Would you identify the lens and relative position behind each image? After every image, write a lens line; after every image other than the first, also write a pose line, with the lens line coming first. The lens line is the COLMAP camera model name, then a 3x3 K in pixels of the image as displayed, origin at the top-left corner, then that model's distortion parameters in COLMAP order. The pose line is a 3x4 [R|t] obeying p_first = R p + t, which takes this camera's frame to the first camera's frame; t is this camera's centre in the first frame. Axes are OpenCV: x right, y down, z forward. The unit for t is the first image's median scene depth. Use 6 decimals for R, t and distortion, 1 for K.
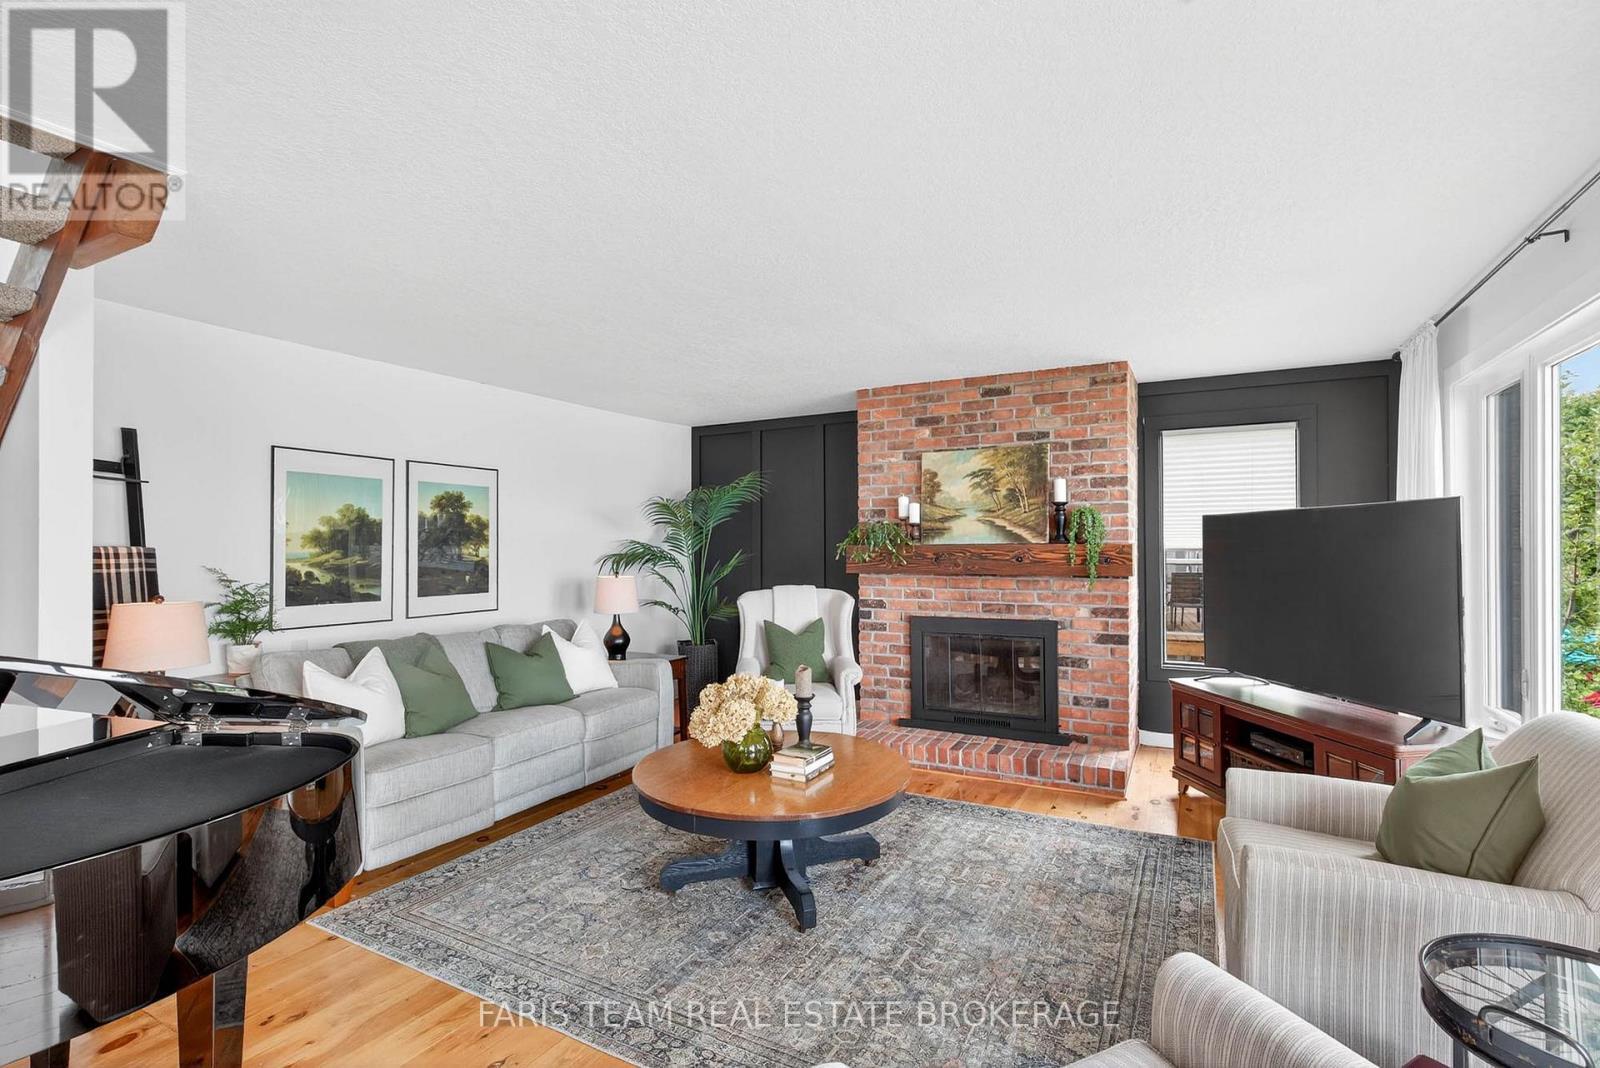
lens RADIAL K [[715.7, 0, 792.9], [0, 715.7, 543.4], [0, 0, 1]] dist [-0.016980, 0.000014]
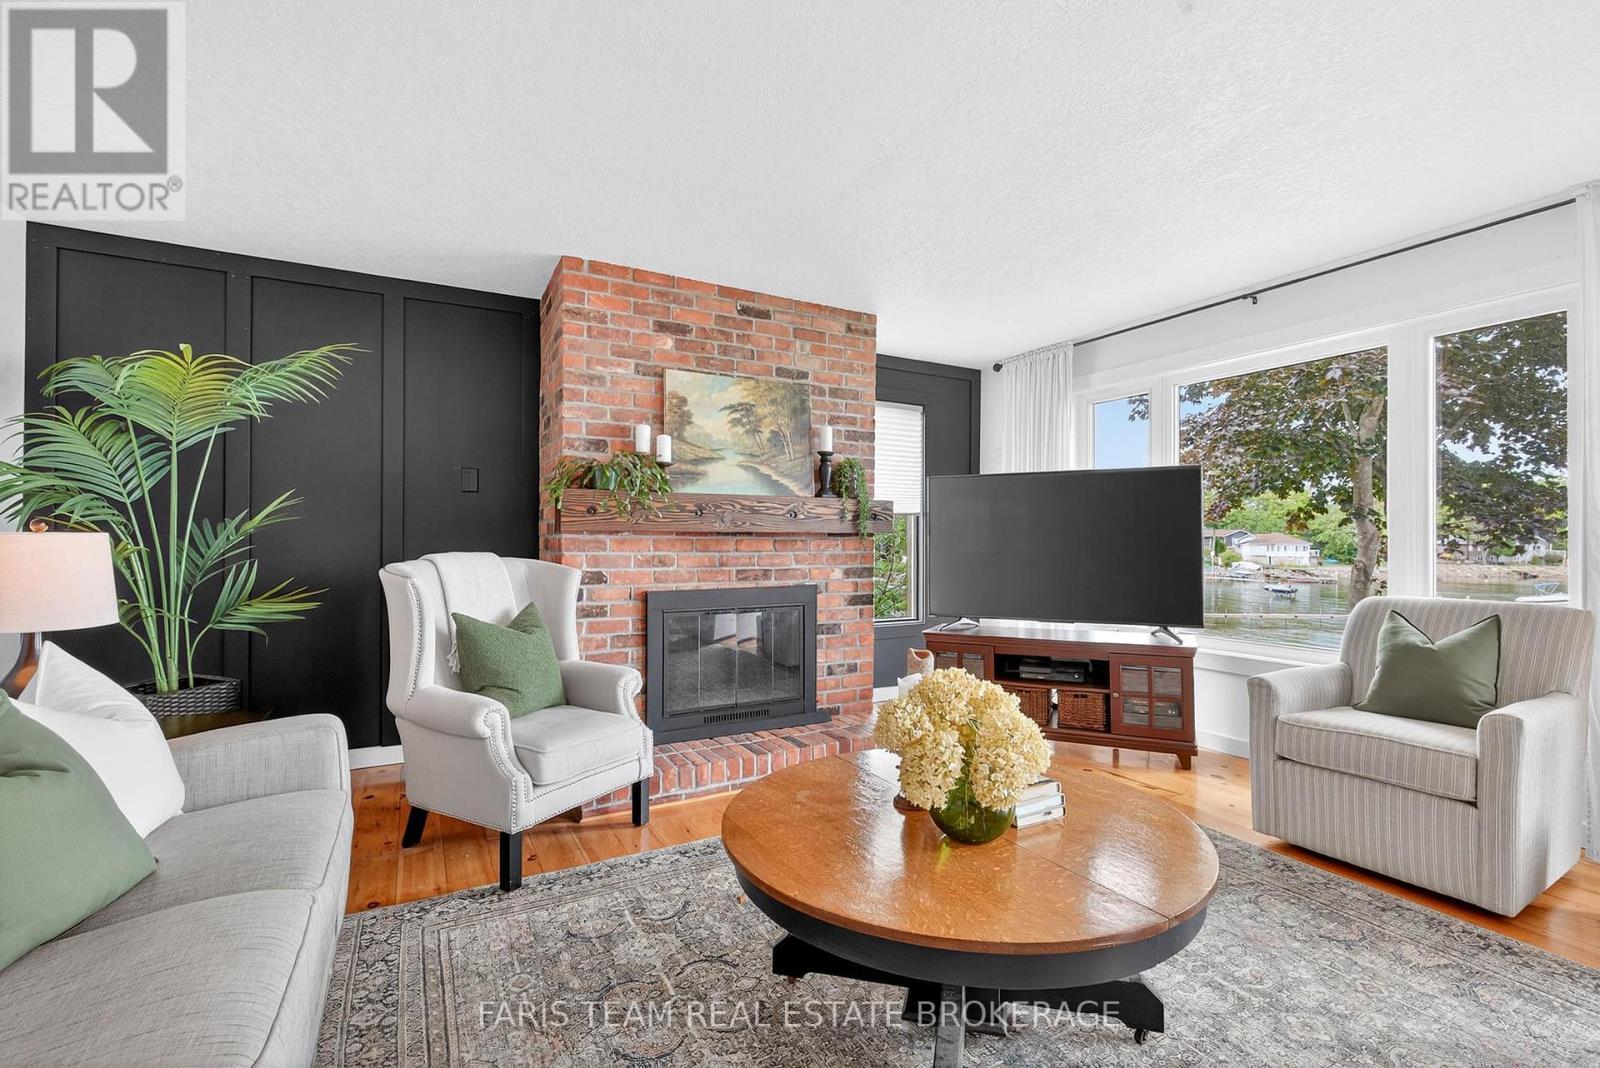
lens RADIAL K [[715.7, 0, 792.9], [0, 715.7, 543.4], [0, 0, 1]] dist [-0.016980, 0.000014]
pose [[0.534301, 0.007056, 0.845265, -0.386851], [-0.006777, 0.999969, -0.004063, 0.057803], [-0.845267, -0.003558, 0.534332, 0.519149]]
